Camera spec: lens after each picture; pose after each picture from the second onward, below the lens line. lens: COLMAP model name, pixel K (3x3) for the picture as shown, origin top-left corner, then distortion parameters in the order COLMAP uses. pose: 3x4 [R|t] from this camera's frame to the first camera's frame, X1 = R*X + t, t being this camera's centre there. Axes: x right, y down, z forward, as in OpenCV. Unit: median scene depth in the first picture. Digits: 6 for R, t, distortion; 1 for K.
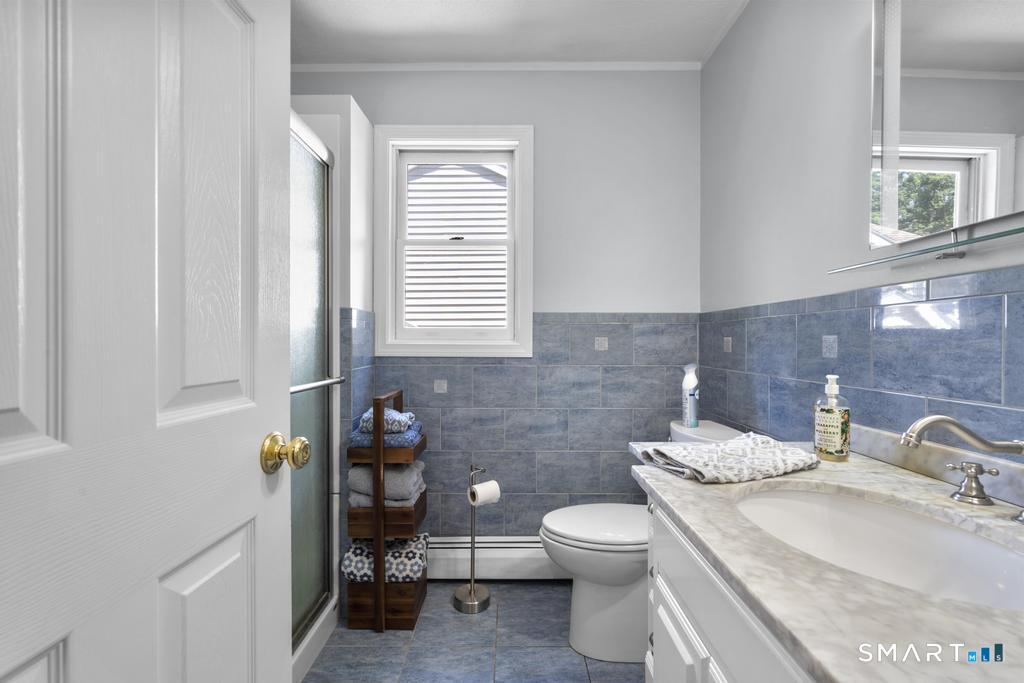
lens RADIAL K [[463.5, 0, 512.1], [0, 463.5, 344.6], [0, 0, 1]] dist [-0.006457, 0.004392]
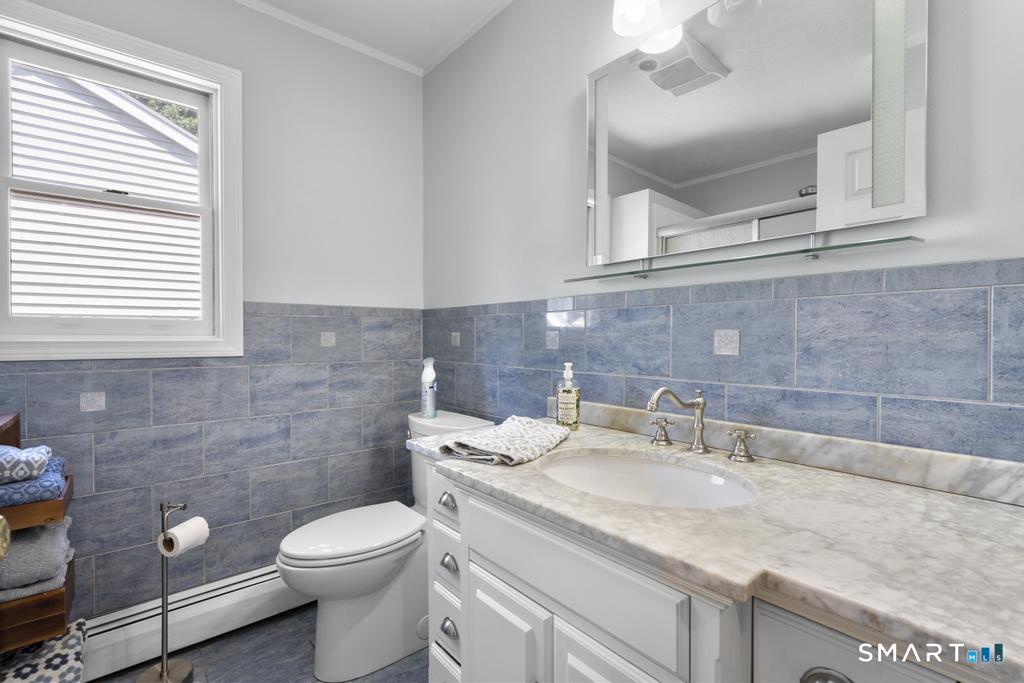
lens RADIAL K [[463.5, 0, 512.1], [0, 463.5, 344.6], [0, 0, 1]] dist [-0.006457, 0.004392]
pose [[0.762698, -0.013665, 0.646610, -0.142310], [0.005950, 0.999883, 0.014114, -0.001808], [-0.646727, -0.006917, 0.762690, 0.078022]]
